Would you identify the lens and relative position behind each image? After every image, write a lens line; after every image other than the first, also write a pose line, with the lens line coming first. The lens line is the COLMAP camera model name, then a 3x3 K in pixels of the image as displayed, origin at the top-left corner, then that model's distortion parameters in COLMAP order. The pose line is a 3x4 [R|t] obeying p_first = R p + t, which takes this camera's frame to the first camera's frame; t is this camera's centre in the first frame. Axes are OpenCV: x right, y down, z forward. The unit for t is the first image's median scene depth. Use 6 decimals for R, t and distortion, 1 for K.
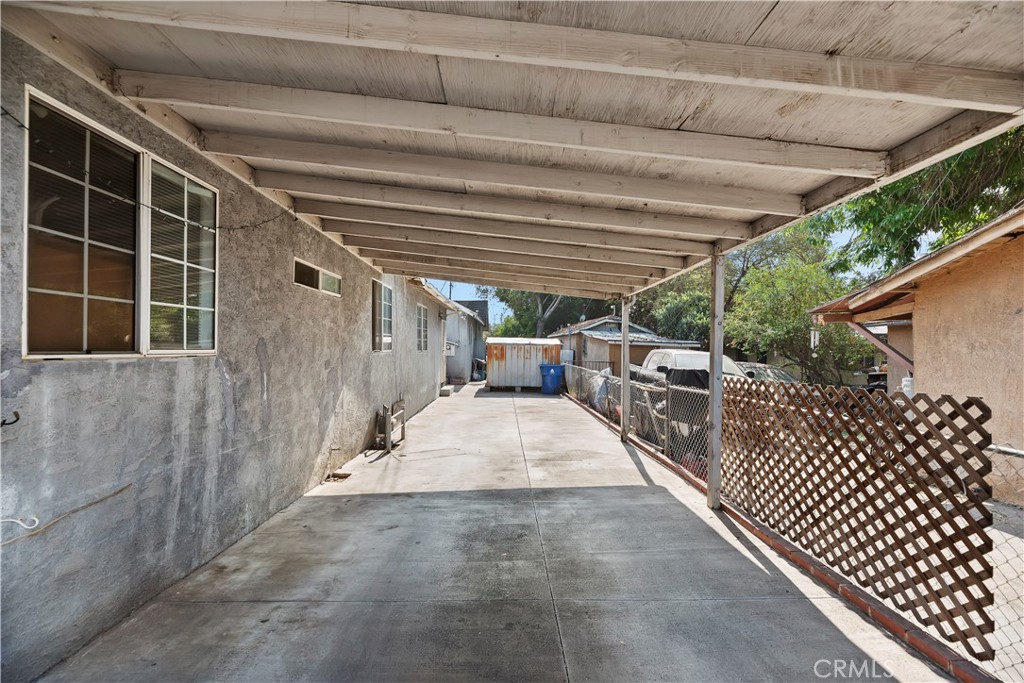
lens RADIAL K [[414.7, 0, 512.0], [0, 414.7, 341.5], [0, 0, 1]] dist [-0.002691, -0.000452]
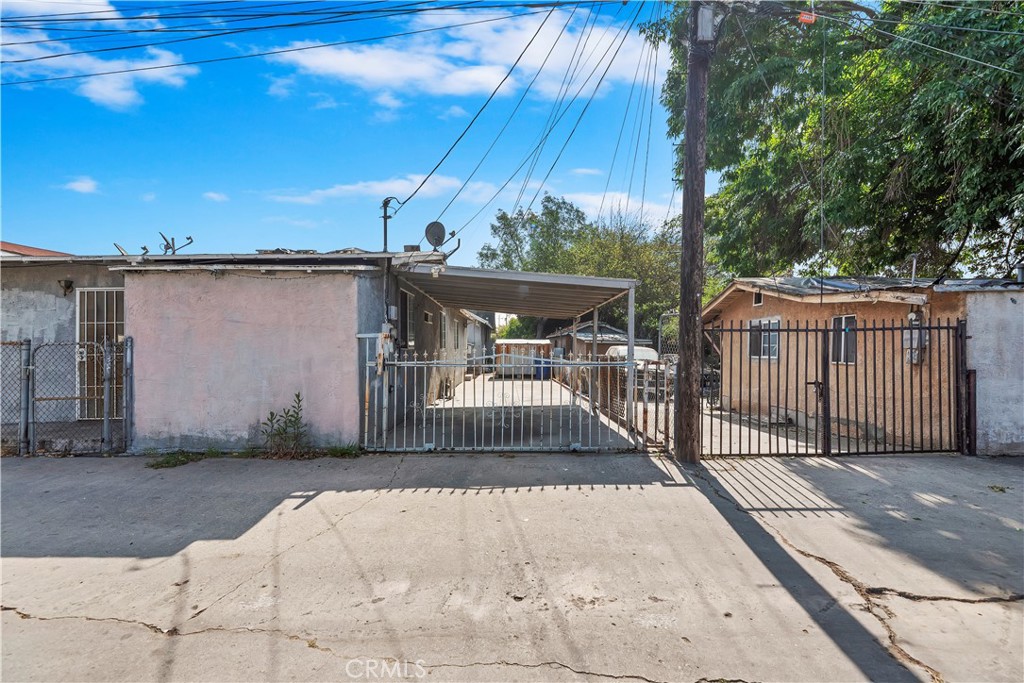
lens RADIAL K [[414.7, 0, 512.0], [0, 414.7, 341.5], [0, 0, 1]] dist [-0.002691, -0.000452]
pose [[0.999854, -0.011314, -0.012778, 0.010472], [0.011312, 0.999936, -0.000226, -0.001845], [0.012779, 0.000082, 0.999918, -0.361277]]
